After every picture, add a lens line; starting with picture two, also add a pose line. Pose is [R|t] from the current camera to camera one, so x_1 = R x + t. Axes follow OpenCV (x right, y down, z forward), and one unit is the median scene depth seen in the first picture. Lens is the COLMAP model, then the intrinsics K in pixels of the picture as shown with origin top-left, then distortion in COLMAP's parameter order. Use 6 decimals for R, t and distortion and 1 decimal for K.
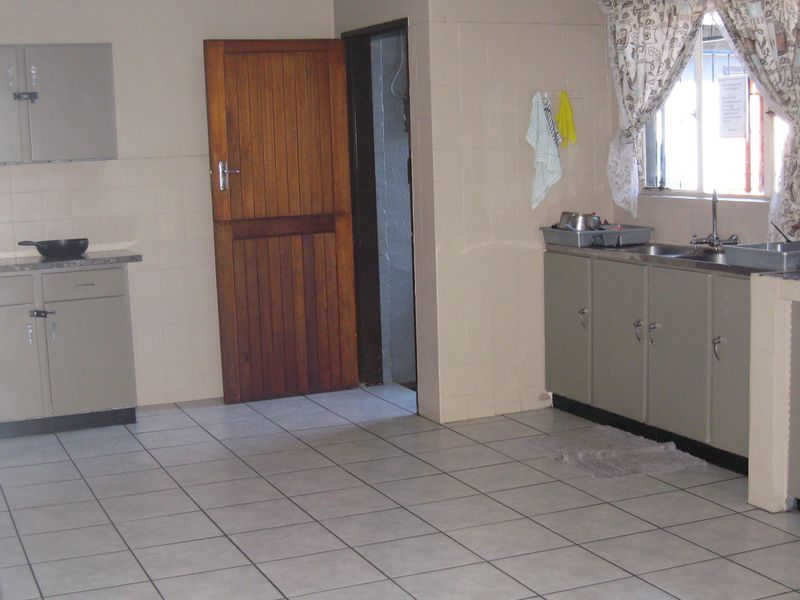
lens RADIAL K [[1193.6, 0, 399.0], [0, 1193.6, 299.4], [0, 0, 1]] dist [-0.128633, 0.000000]
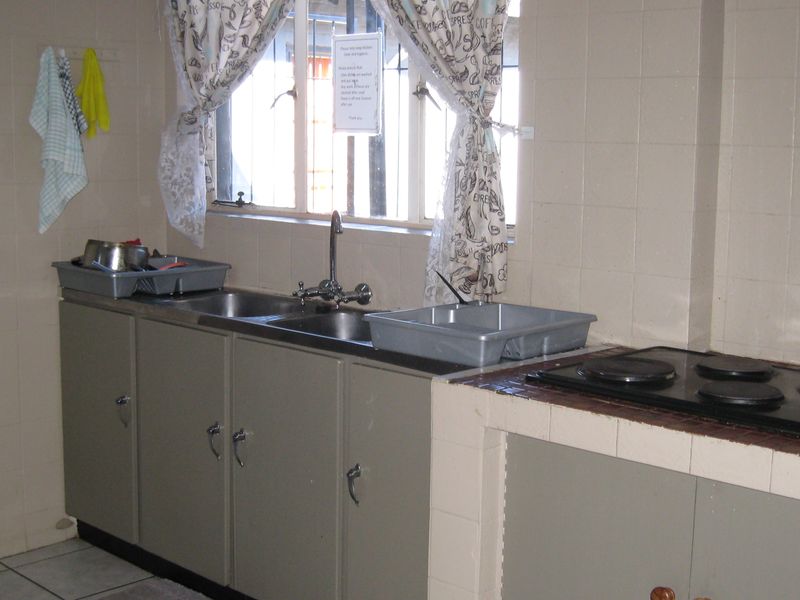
lens RADIAL K [[1193.6, 0, 399.7], [0, 1193.6, 302.6], [0, 0, 1]] dist [-0.128633, 0.000000]
pose [[0.925673, -0.011449, 0.378152, 0.054097], [0.006237, 0.999868, 0.015005, -0.049643], [-0.378273, -0.011531, 0.925622, 0.365900]]
